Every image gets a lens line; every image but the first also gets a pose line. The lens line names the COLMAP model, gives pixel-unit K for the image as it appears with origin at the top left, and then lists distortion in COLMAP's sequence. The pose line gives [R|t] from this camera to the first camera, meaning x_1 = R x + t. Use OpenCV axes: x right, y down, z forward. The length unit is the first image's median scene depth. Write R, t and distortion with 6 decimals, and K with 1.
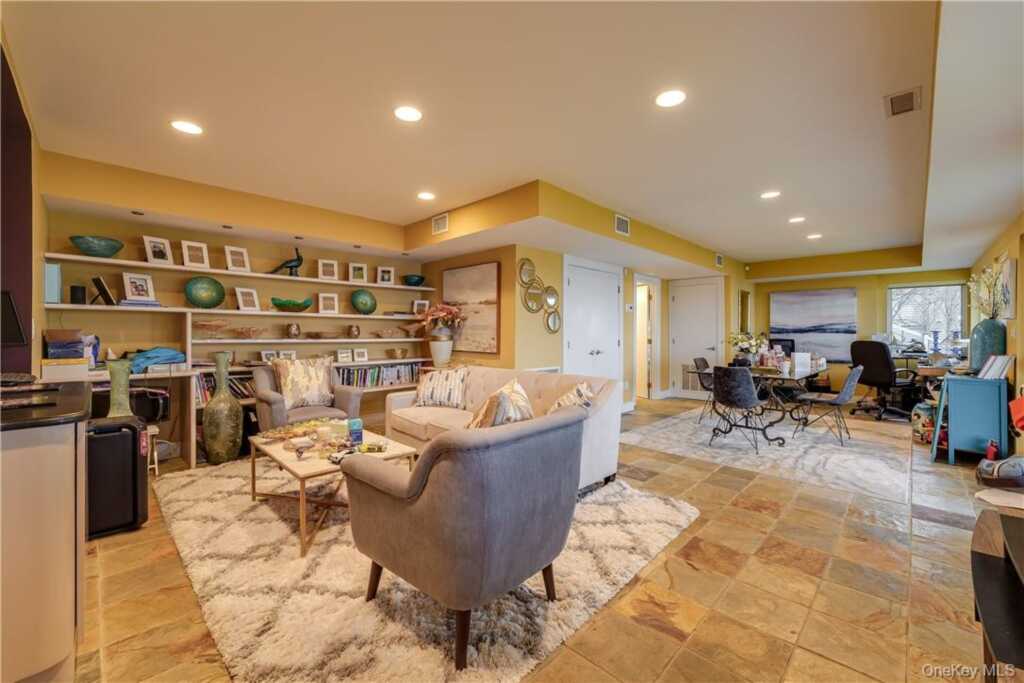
lens RADIAL K [[422.0, 0, 509.8], [0, 422.0, 334.2], [0, 0, 1]] dist [-0.002994, -0.000250]
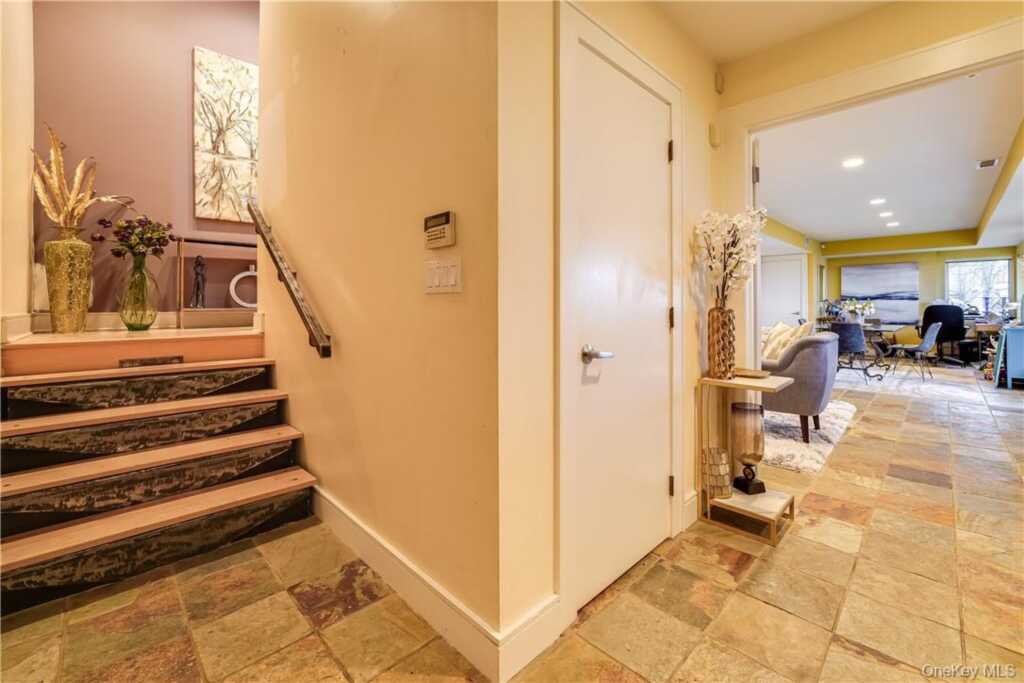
lens RADIAL K [[425.0, 0, 505.9], [0, 425.0, 308.4], [0, 0, 1]] dist [-0.003020, 0.000131]
pose [[0.999326, -0.003302, -0.036567, -0.476521], [0.003525, 0.999976, 0.006042, 0.014755], [0.036546, -0.006167, 0.999313, -0.389392]]
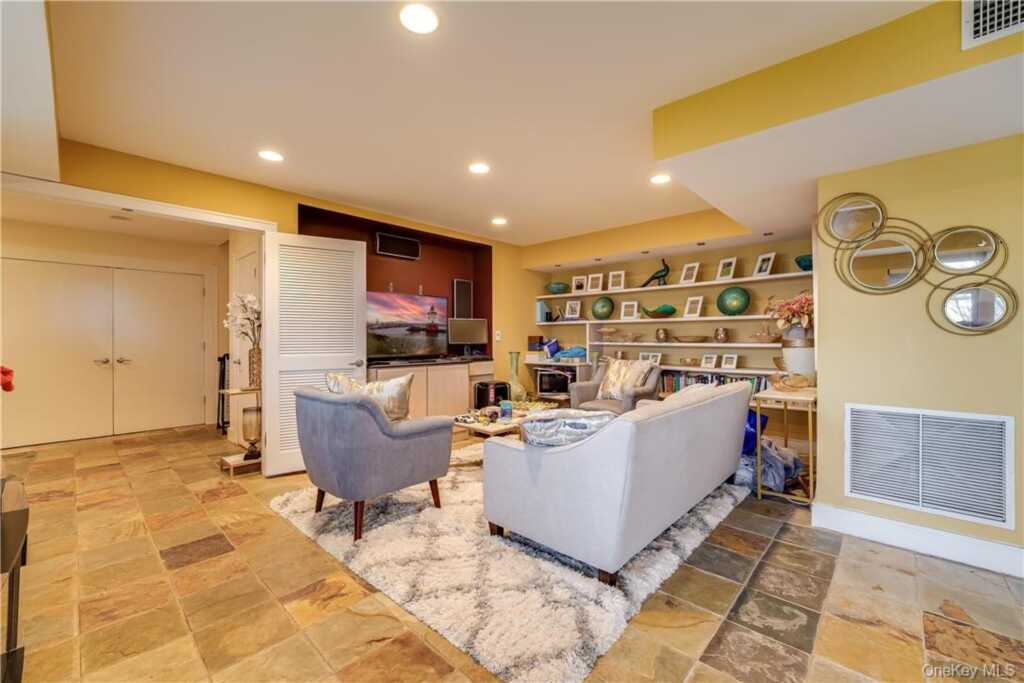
lens RADIAL K [[416.7, 0, 512.0], [0, 416.7, 341.5], [0, 0, 1]] dist [-0.001267, -0.000173]
pose [[0.016815, 0.007280, -0.999832, 0.562616], [0.002707, 0.999969, 0.007327, -0.000101], [0.999855, -0.002830, 0.016795, 0.580972]]
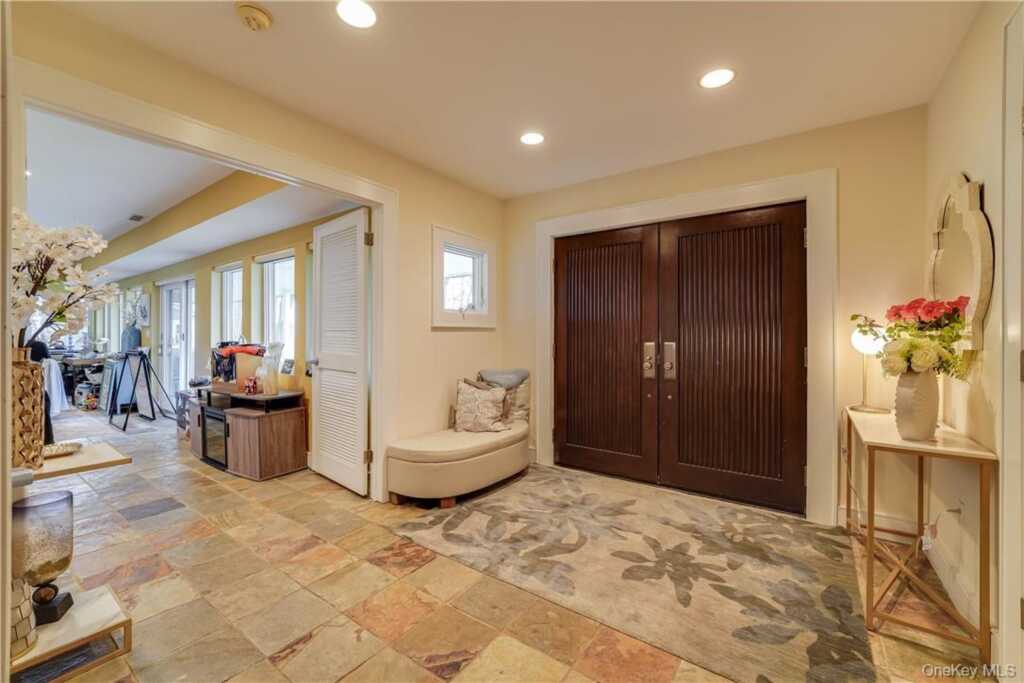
lens RADIAL K [[422.0, 0, 509.8], [0, 422.0, 334.2], [0, 0, 1]] dist [-0.002994, -0.000250]
pose [[-0.141720, -0.001521, 0.989906, -0.610206], [0.000941, 0.999998, 0.001671, -0.002613], [-0.989906, 0.001169, -0.141719, -0.210706]]
